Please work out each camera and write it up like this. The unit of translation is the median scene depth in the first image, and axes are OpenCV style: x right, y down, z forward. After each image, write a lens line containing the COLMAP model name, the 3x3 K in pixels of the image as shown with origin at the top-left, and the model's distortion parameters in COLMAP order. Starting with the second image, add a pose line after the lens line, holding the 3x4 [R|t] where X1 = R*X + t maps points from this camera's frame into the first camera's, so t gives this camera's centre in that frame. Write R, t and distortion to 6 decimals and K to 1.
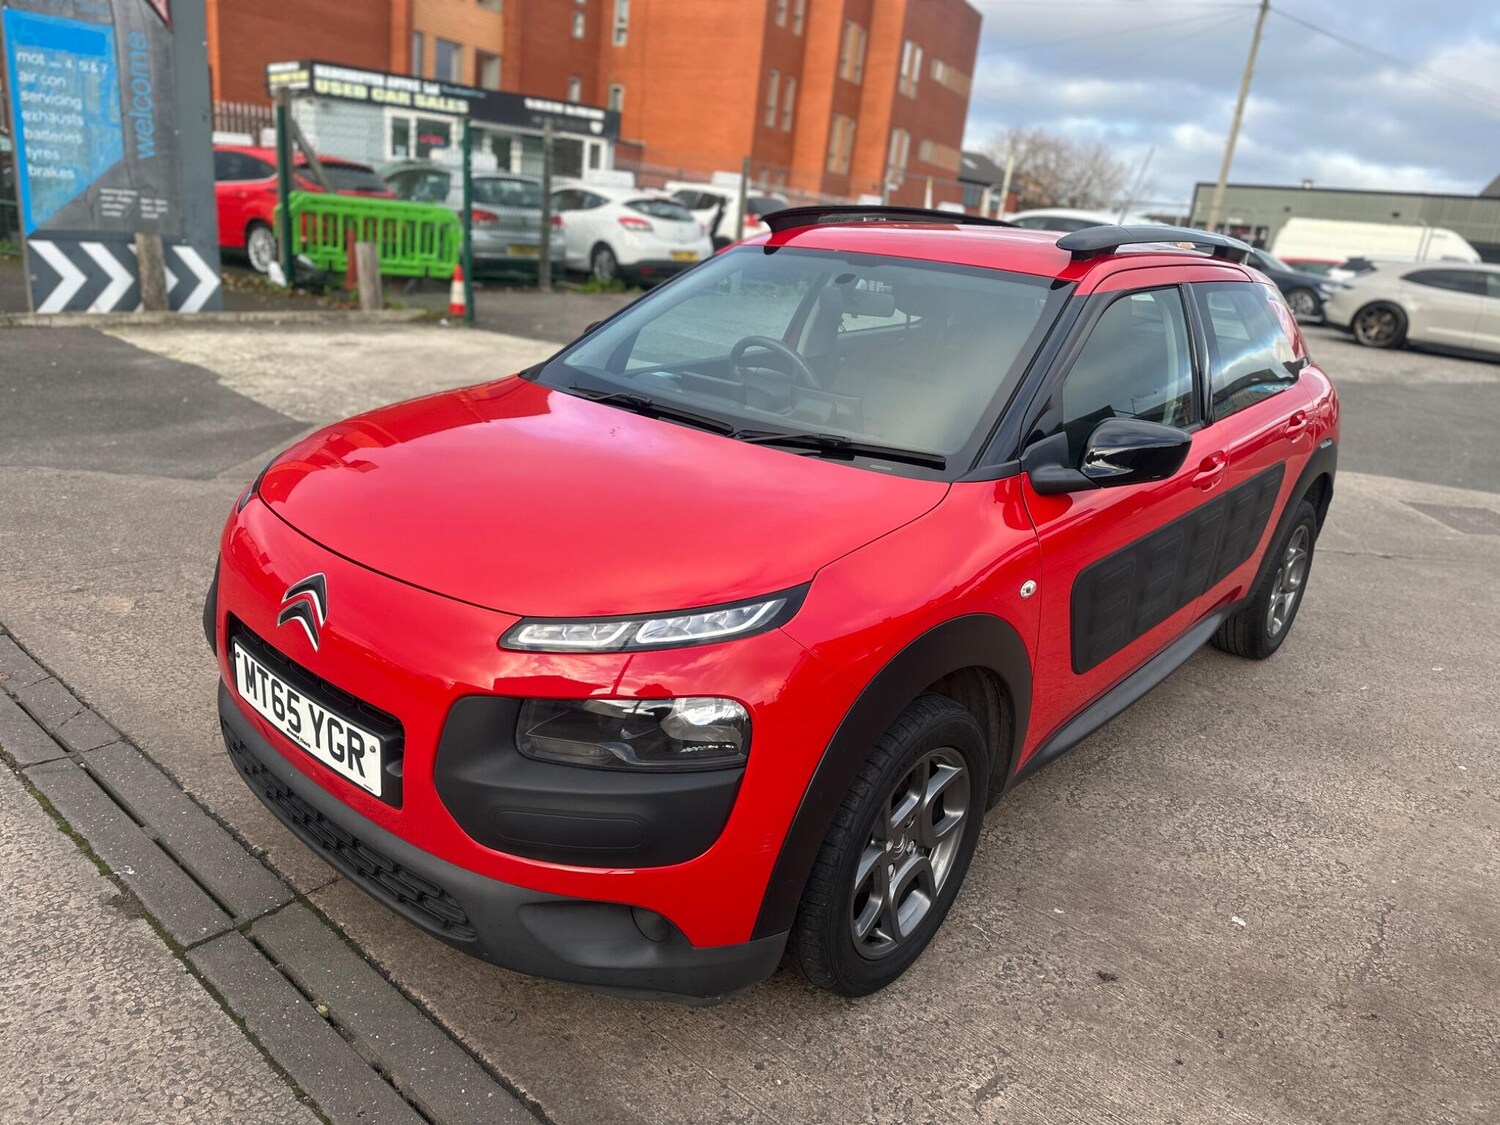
lens RADIAL K [[1066.4, 0, 728.6], [0, 1066.4, 564.5], [0, 0, 1]] dist [0.035917, -0.050177]
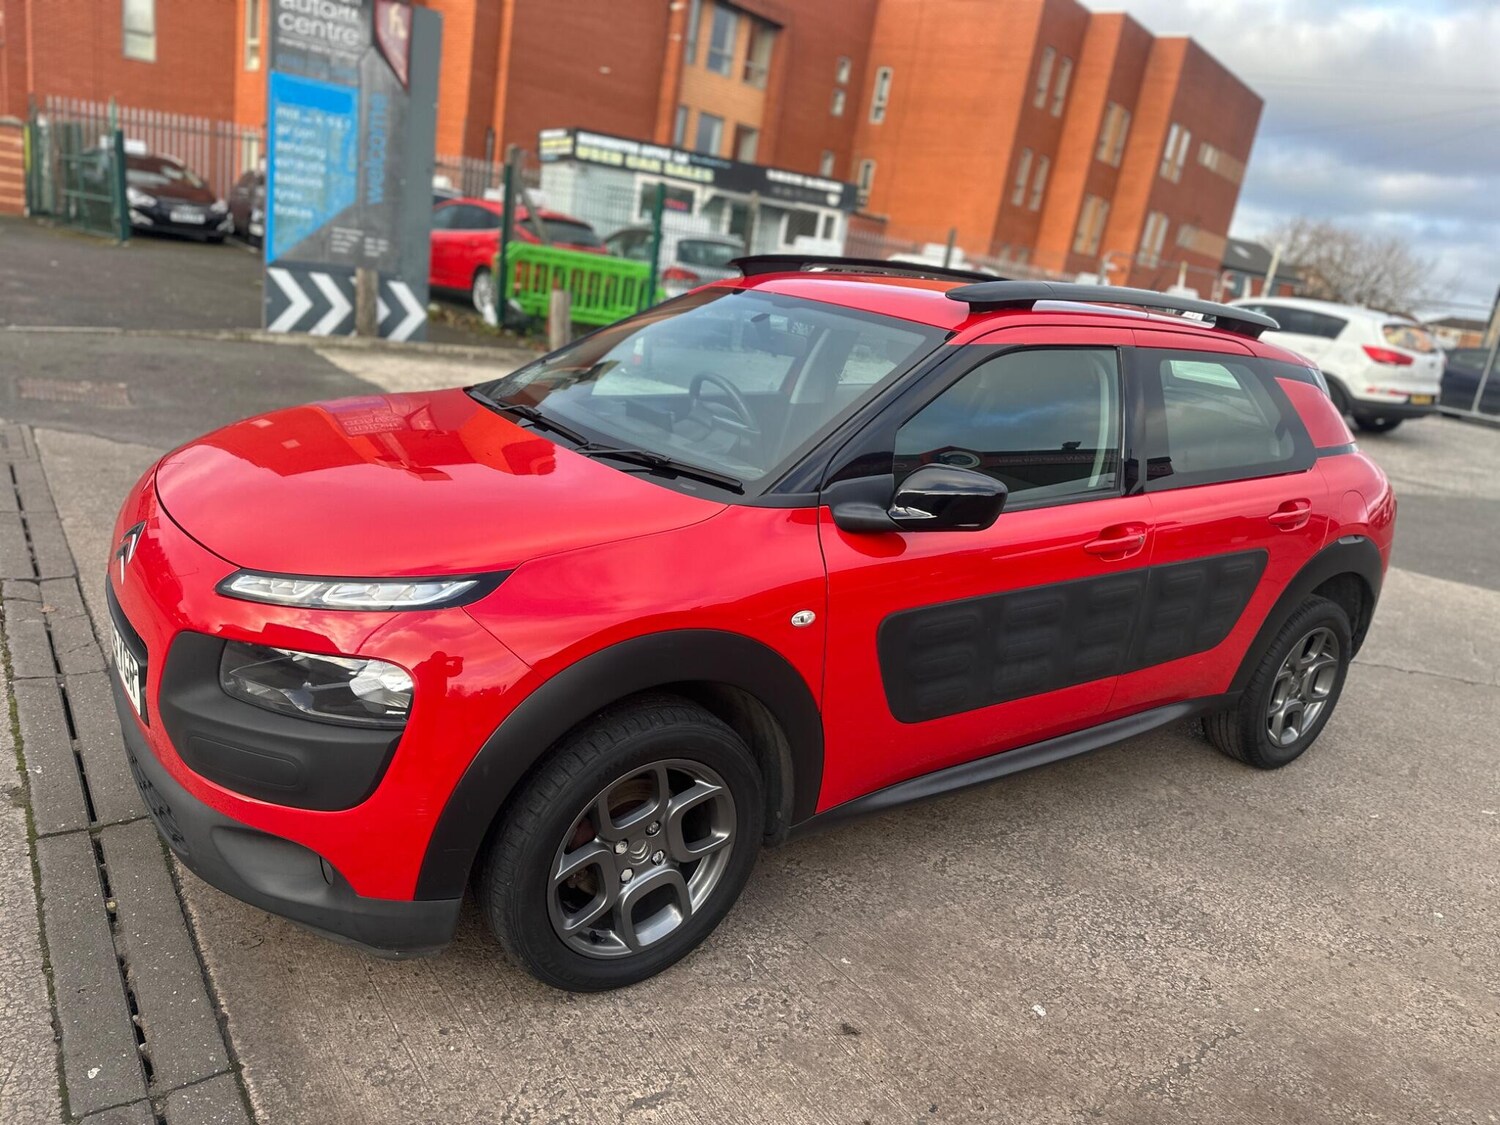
lens RADIAL K [[1066.4, 0, 728.6], [0, 1066.4, 564.5], [0, 0, 1]] dist [0.035917, -0.050177]
pose [[0.970230, 0.110404, -0.215555, 0.067415], [-0.123464, 0.991185, -0.048048, 0.004681], [0.208350, 0.073231, 0.975309, 0.000681]]
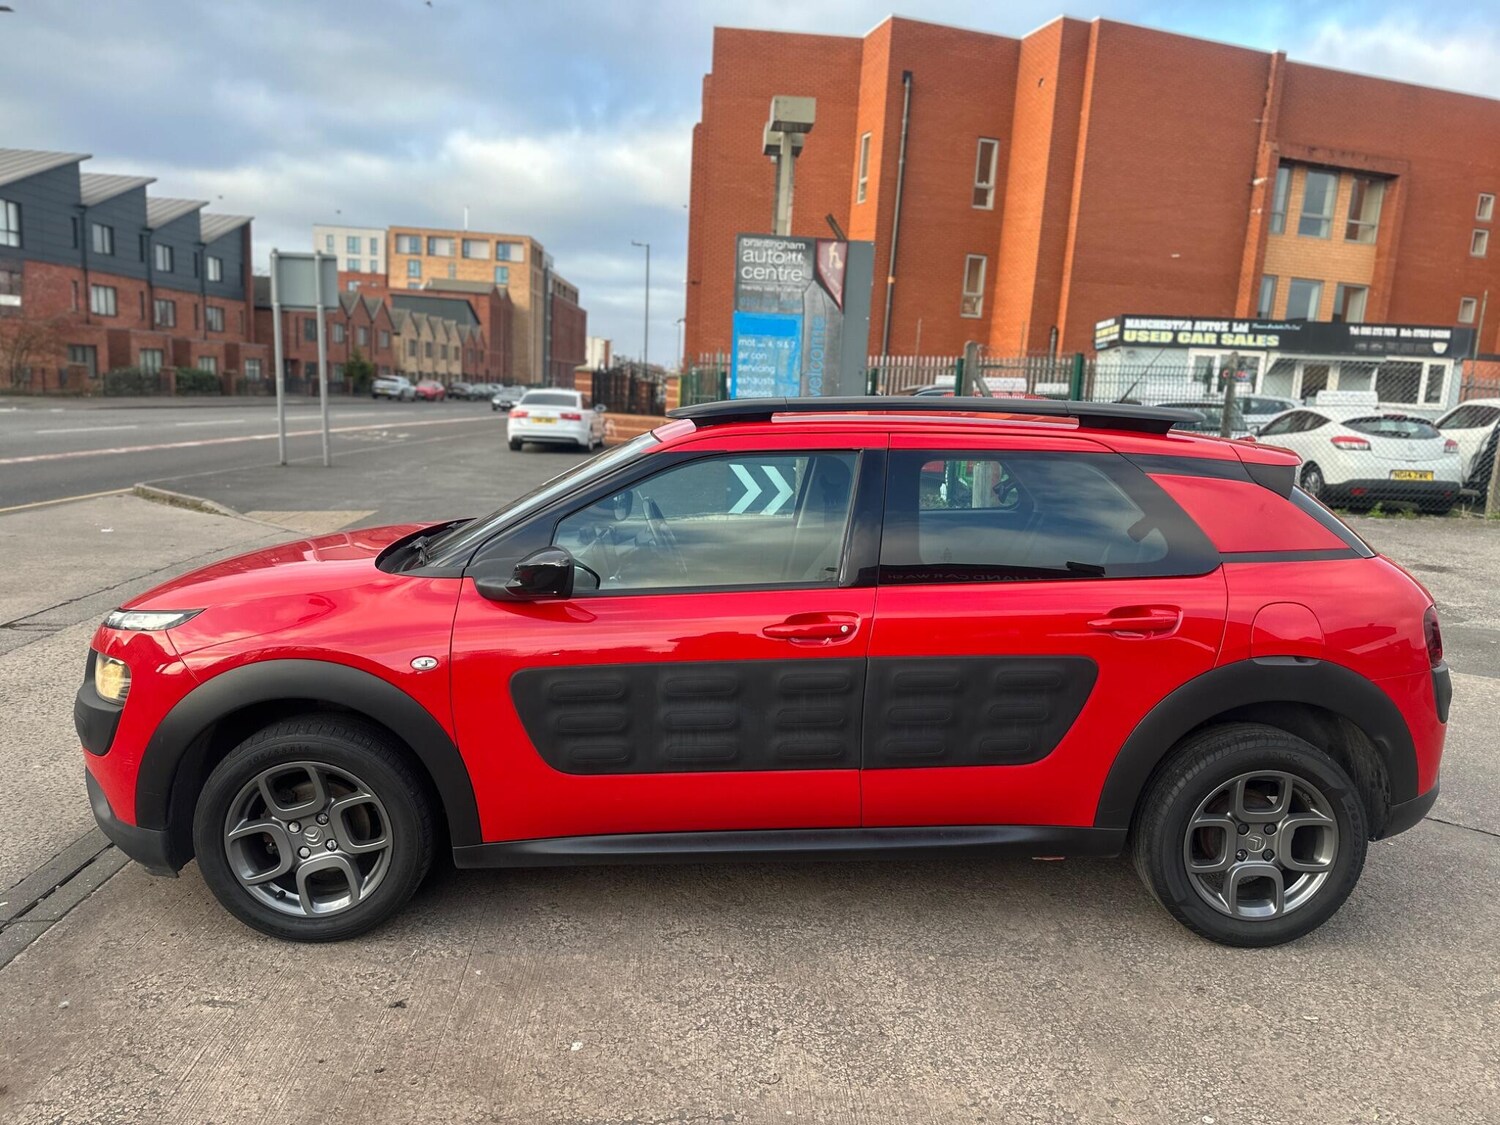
lens RADIAL K [[1049.2, 0, 736.2], [0, 1049.2, 569.7], [0, 0, 1]] dist [0.028025, -0.055122]
pose [[0.696773, 0.053039, -0.715328, 0.186791], [-0.198490, 0.972577, -0.121228, -0.000207], [0.689281, 0.226454, 0.688193, 0.042313]]
